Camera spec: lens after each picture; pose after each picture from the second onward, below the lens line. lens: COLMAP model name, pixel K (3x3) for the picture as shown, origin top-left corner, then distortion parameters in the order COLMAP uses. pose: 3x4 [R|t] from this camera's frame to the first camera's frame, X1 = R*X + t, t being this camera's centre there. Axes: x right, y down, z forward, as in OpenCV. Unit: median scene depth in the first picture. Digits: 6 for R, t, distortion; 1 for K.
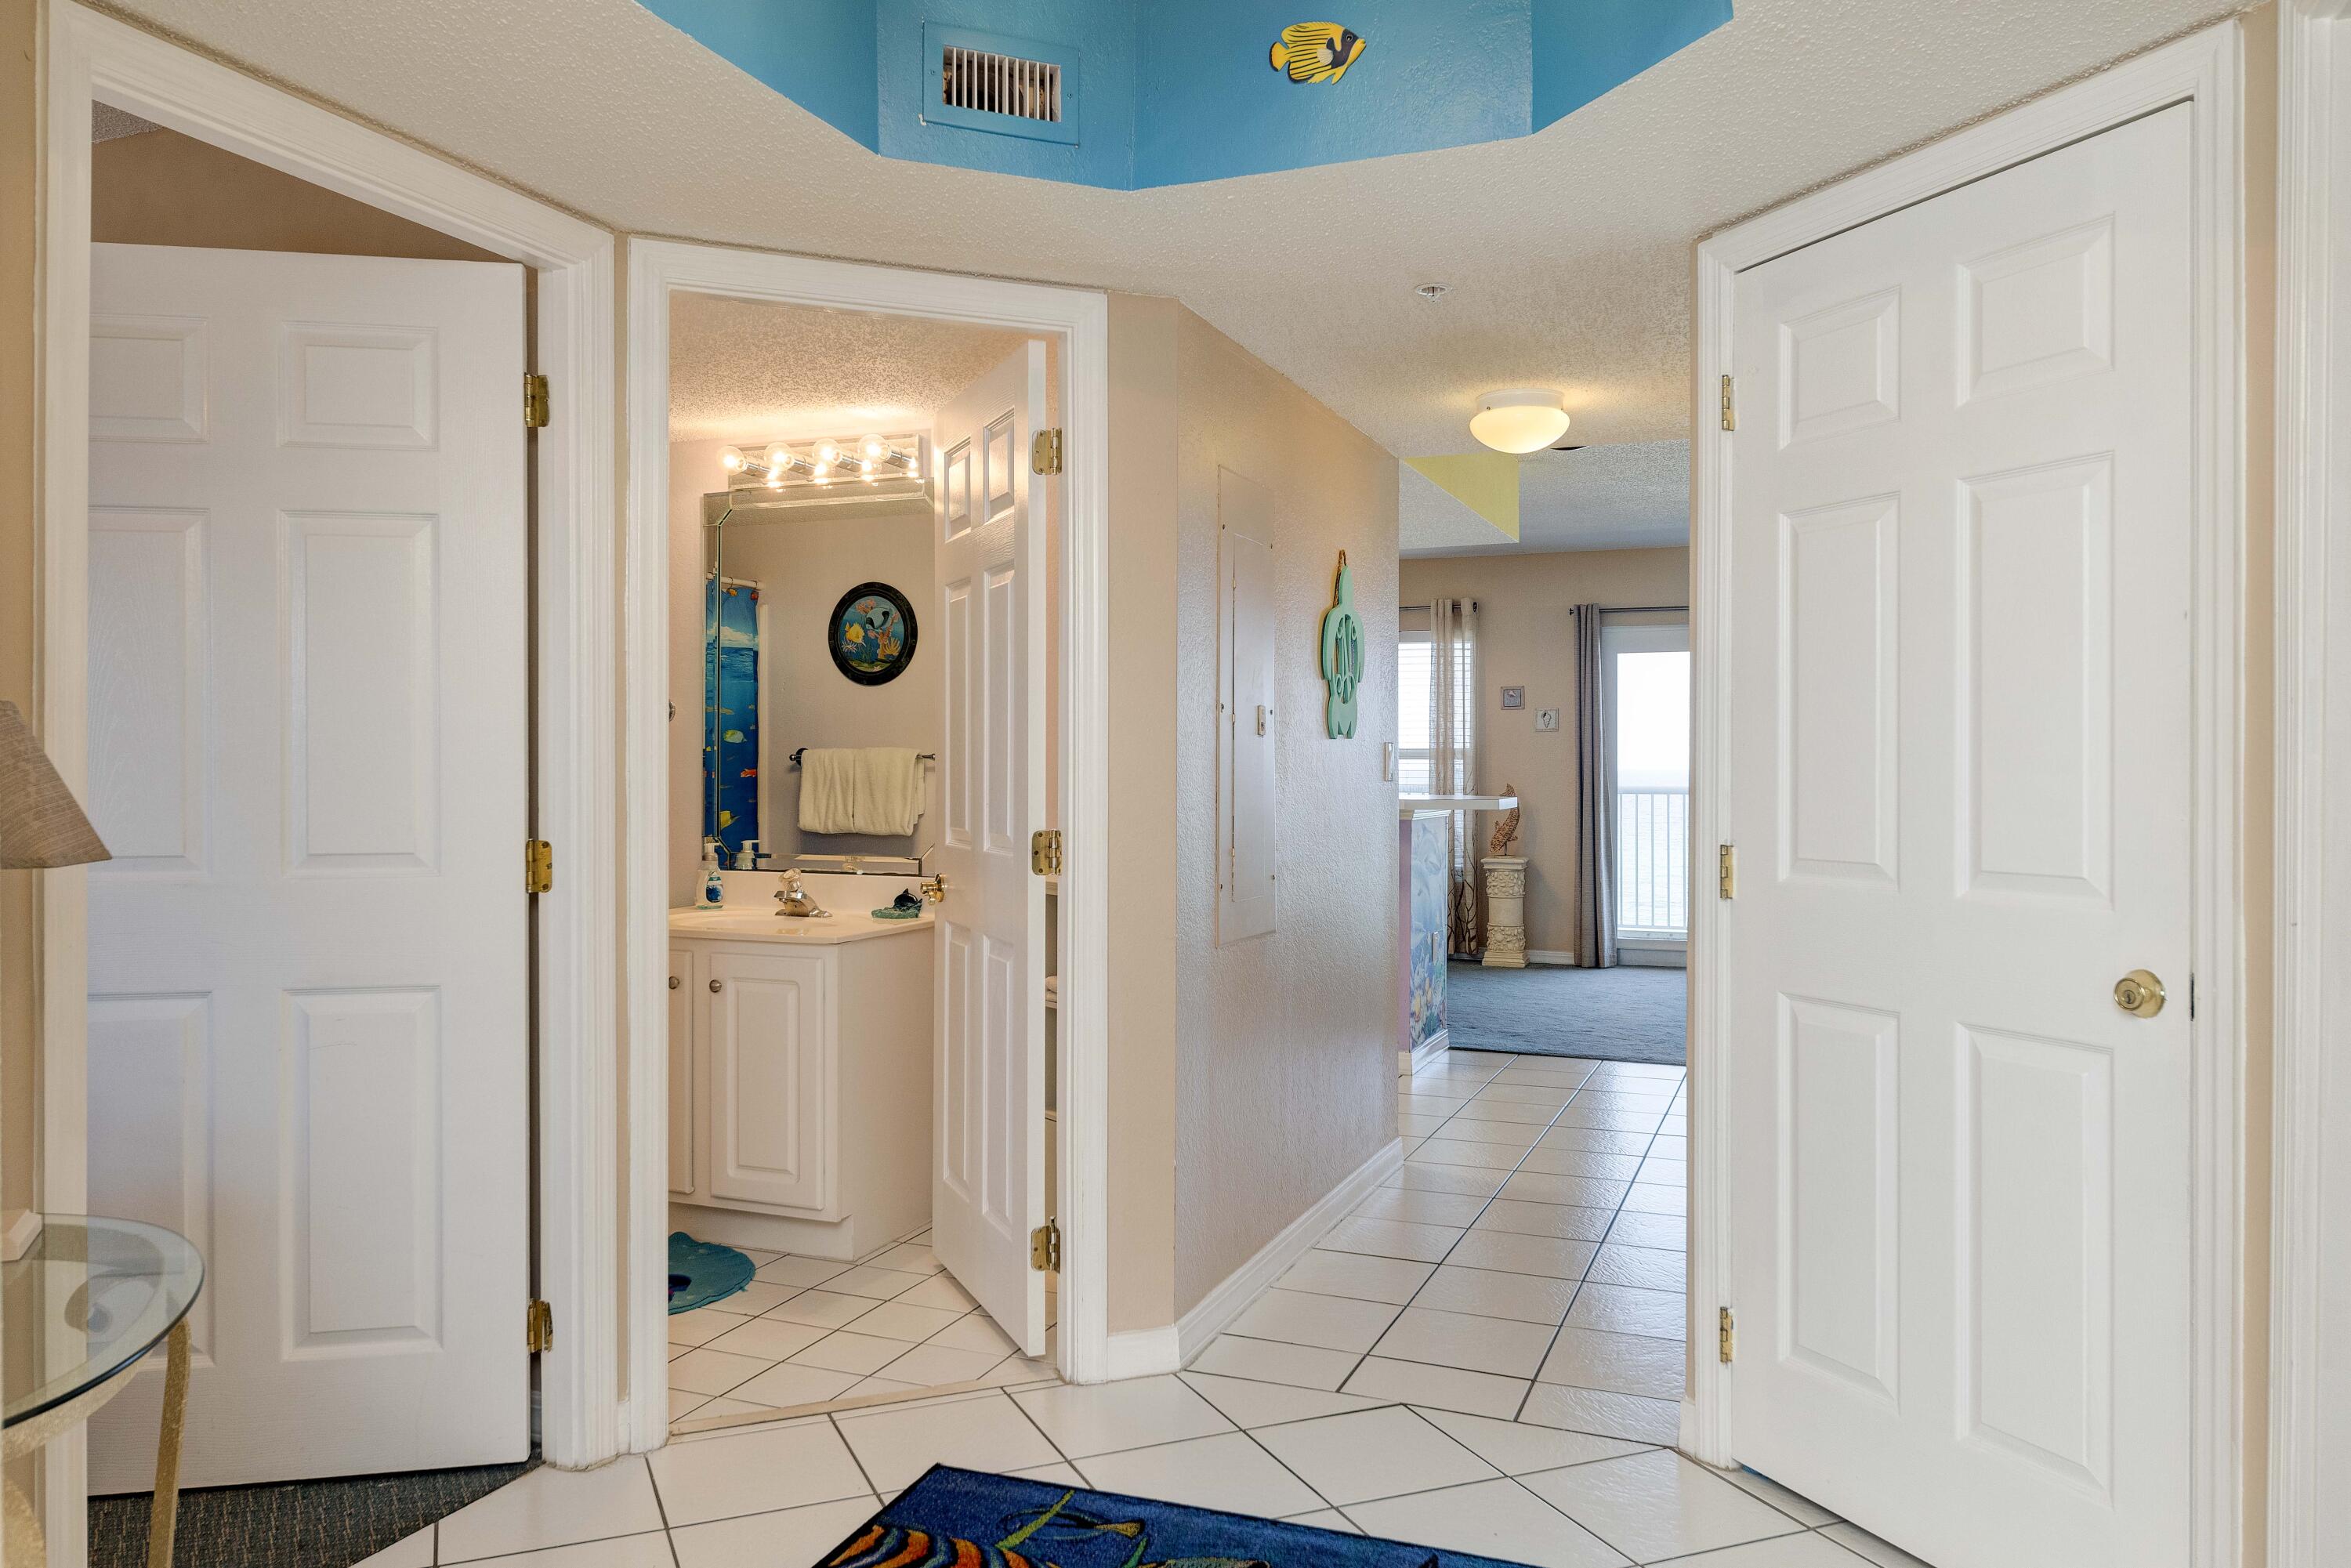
lens RADIAL K [[1626.6, 0, 1179.7], [0, 1626.6, 772.8], [0, 0, 1]] dist [0.000572, 0.000044]
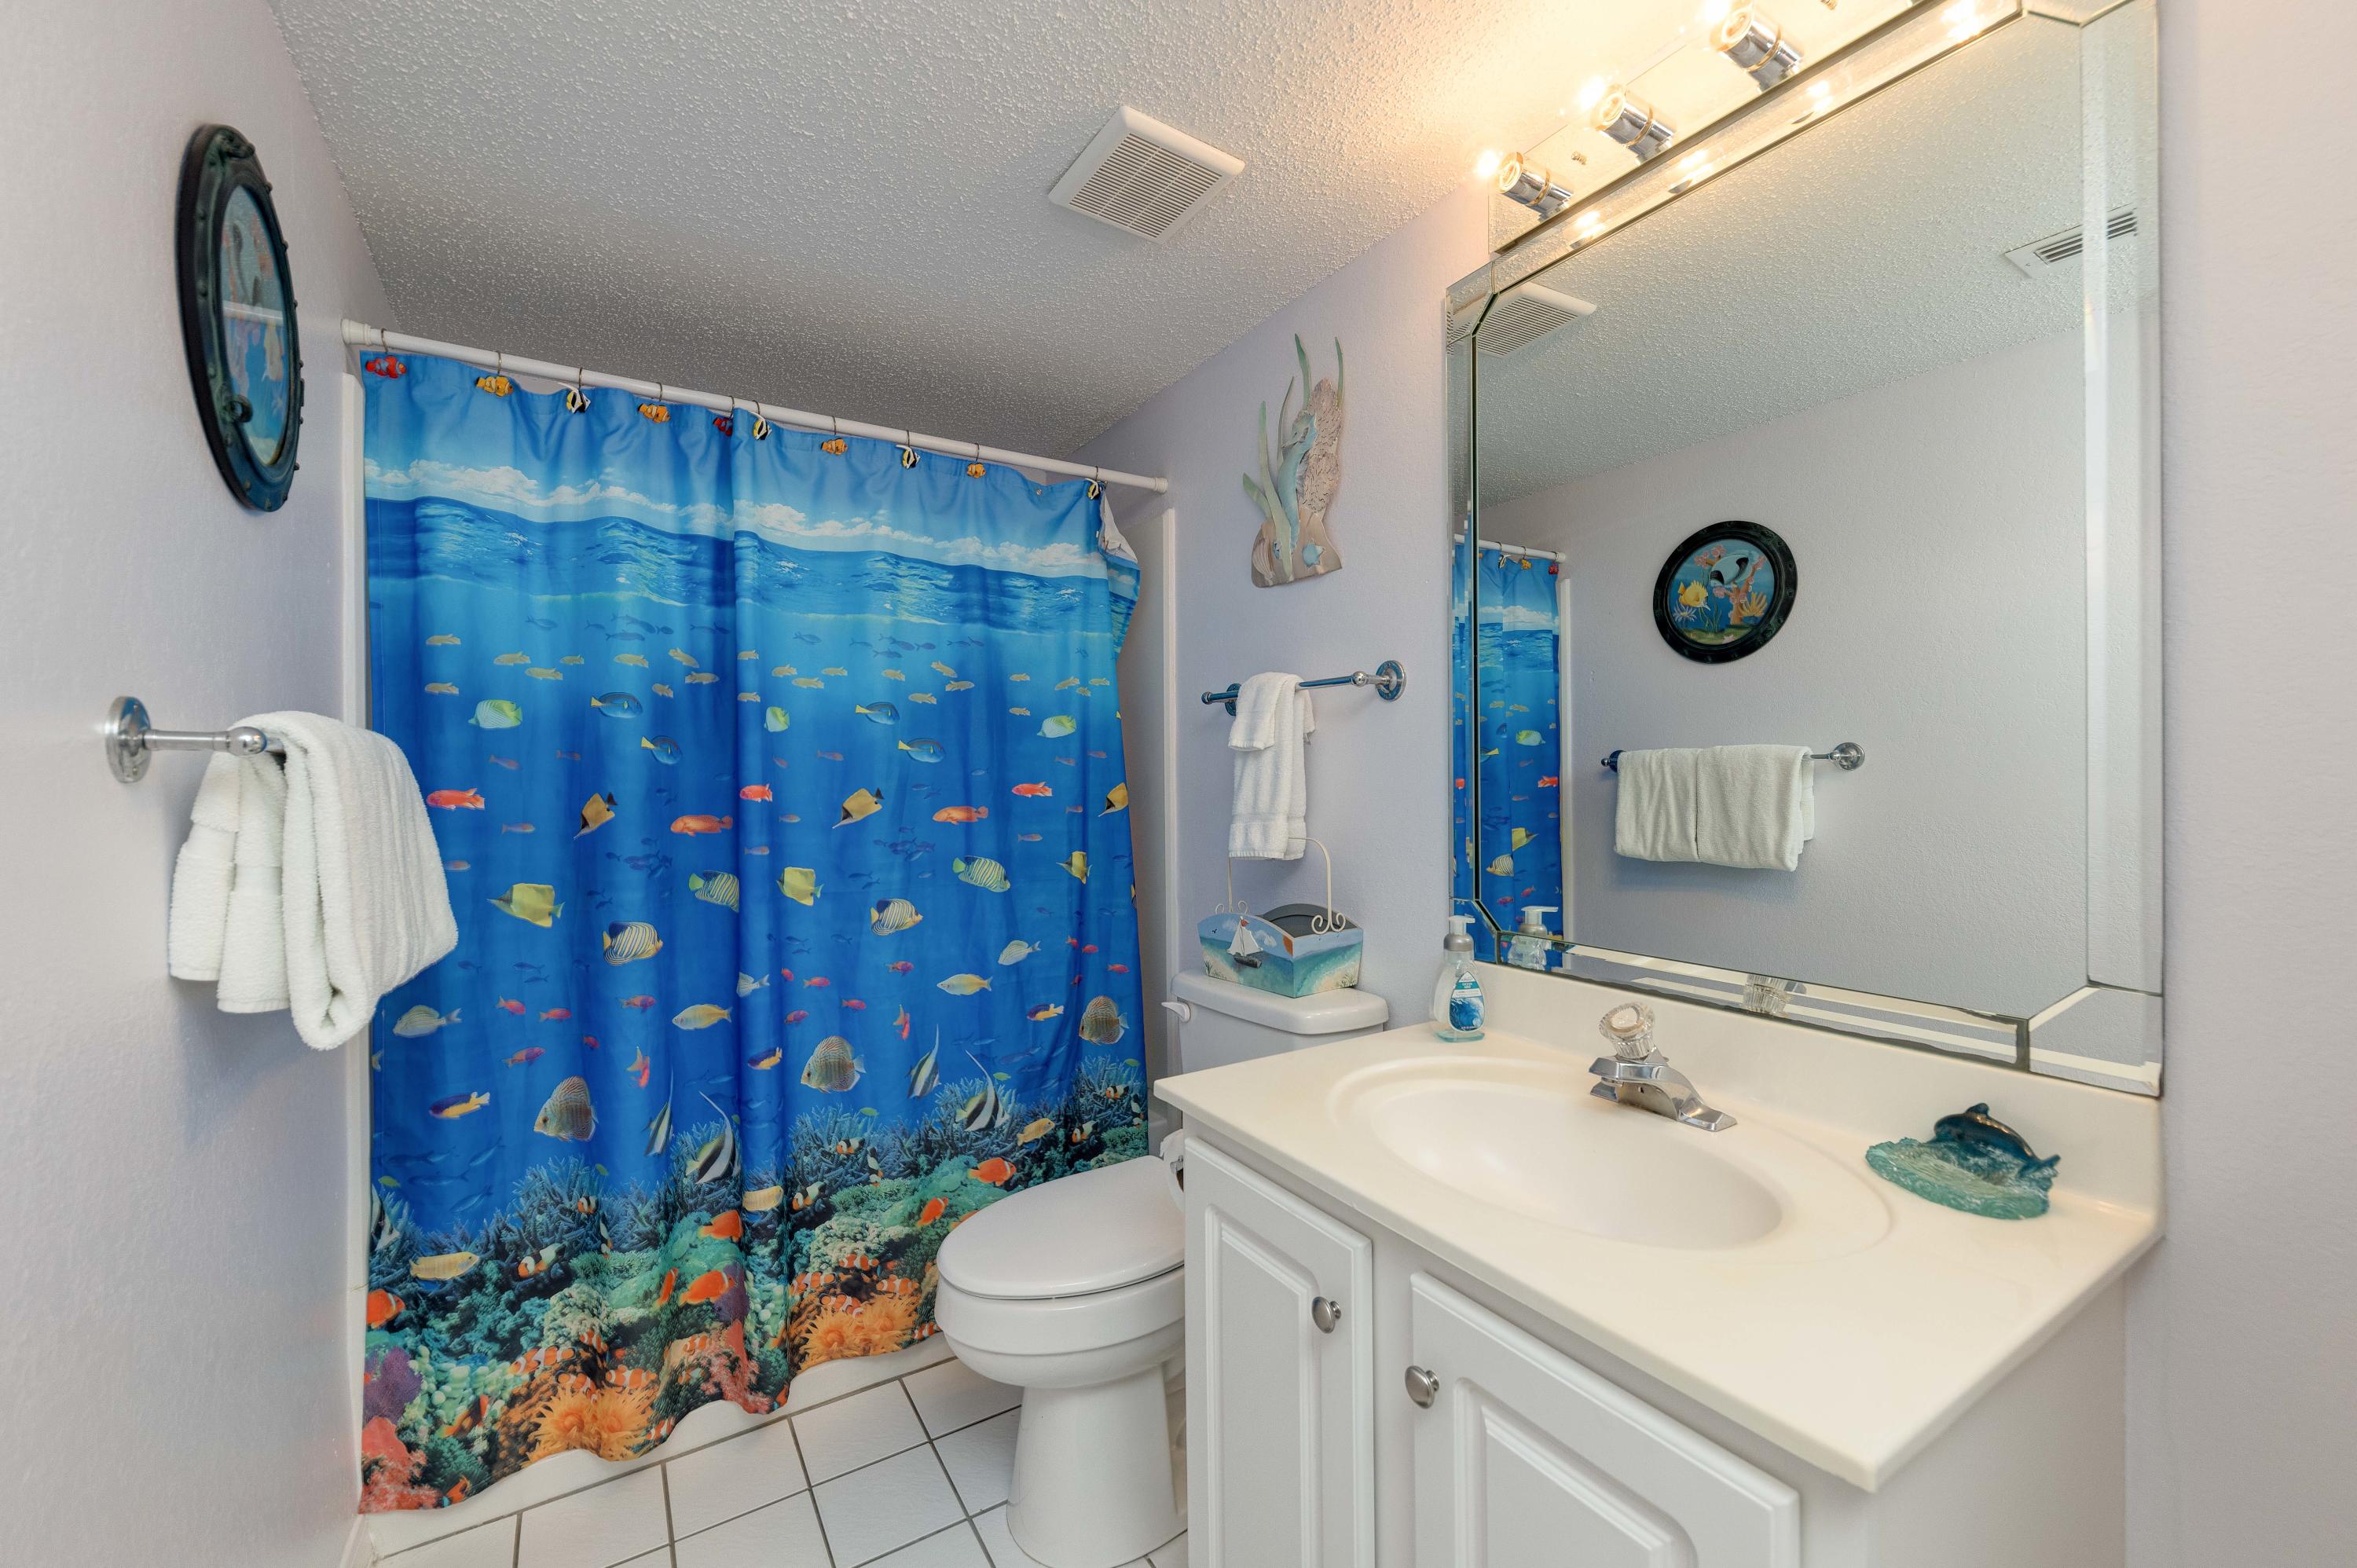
lens RADIAL K [[913.3, 0, 1183.8], [0, 913.3, 776.3], [0, 0, 1]] dist [0.004536, -0.000038]
pose [[0.795563, -0.009237, -0.605801, -0.132372], [0.006158, 0.999955, -0.007160, -0.000292], [0.605840, 0.001966, 0.795584, 0.524019]]
